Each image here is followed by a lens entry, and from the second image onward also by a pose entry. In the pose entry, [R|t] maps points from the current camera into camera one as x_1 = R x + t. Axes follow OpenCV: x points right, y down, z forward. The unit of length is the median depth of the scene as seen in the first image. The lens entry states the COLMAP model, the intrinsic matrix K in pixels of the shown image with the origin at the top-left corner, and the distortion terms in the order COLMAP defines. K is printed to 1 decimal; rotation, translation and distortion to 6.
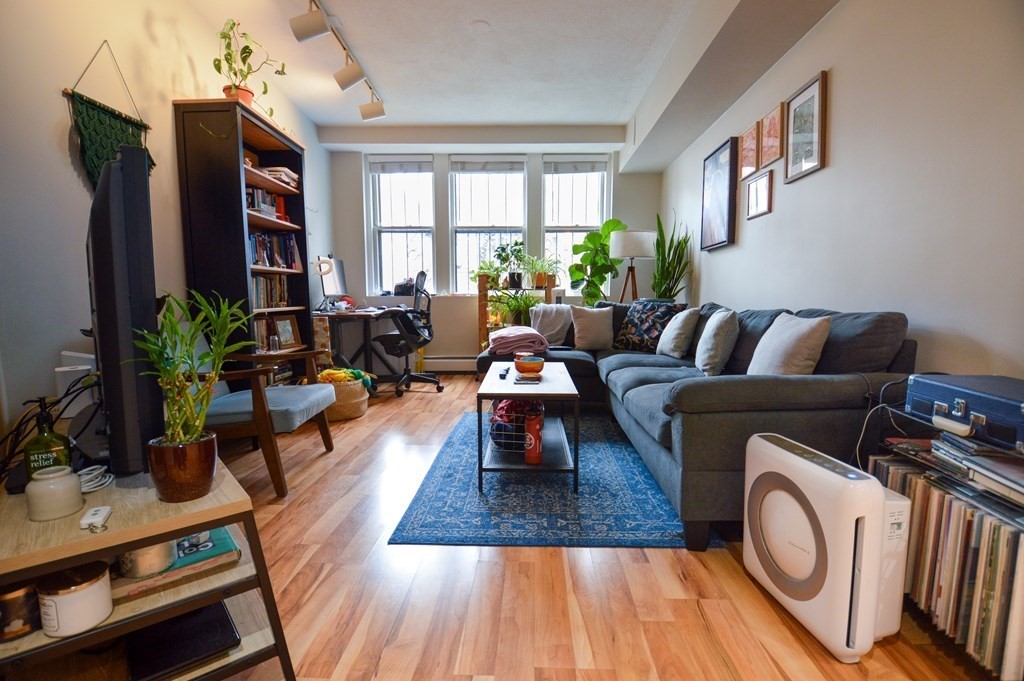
lens RADIAL K [[456.6, 0, 512.0], [0, 456.6, 340.5], [0, 0, 1]] dist [-0.028461, -0.000277]
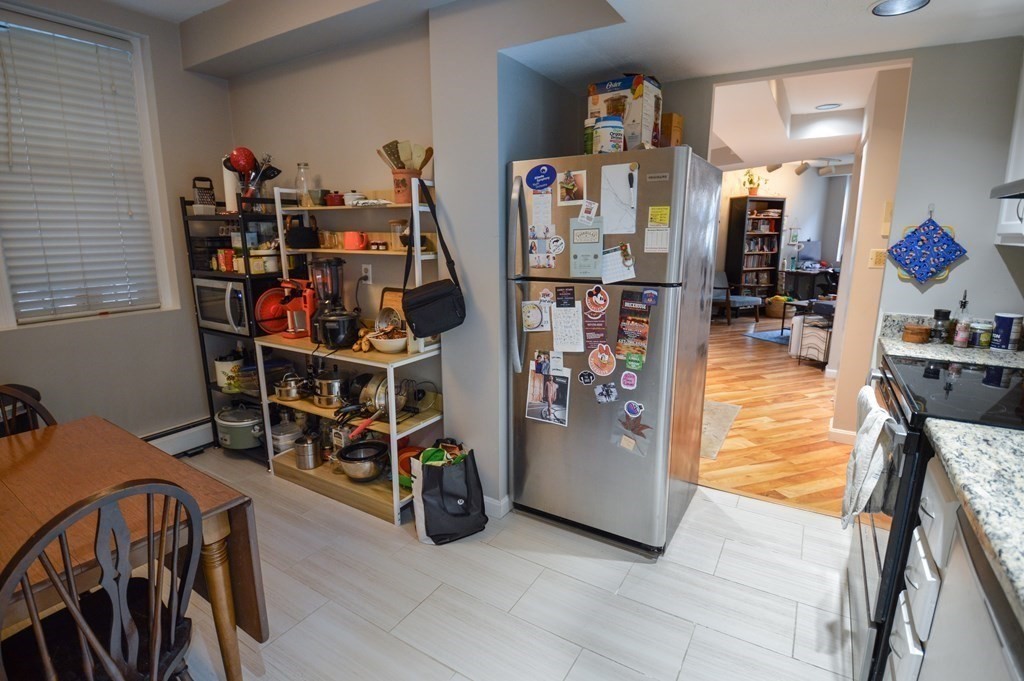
lens RADIAL K [[502.0, 0, 512.0], [0, 502.0, 340.5], [0, 0, 1]] dist [0.000286, -0.000068]
pose [[-0.498328, 0.176300, -0.848874, 2.516084], [-0.073320, 0.967029, 0.243881, -0.250039], [0.863883, 0.183773, -0.468971, 1.147955]]
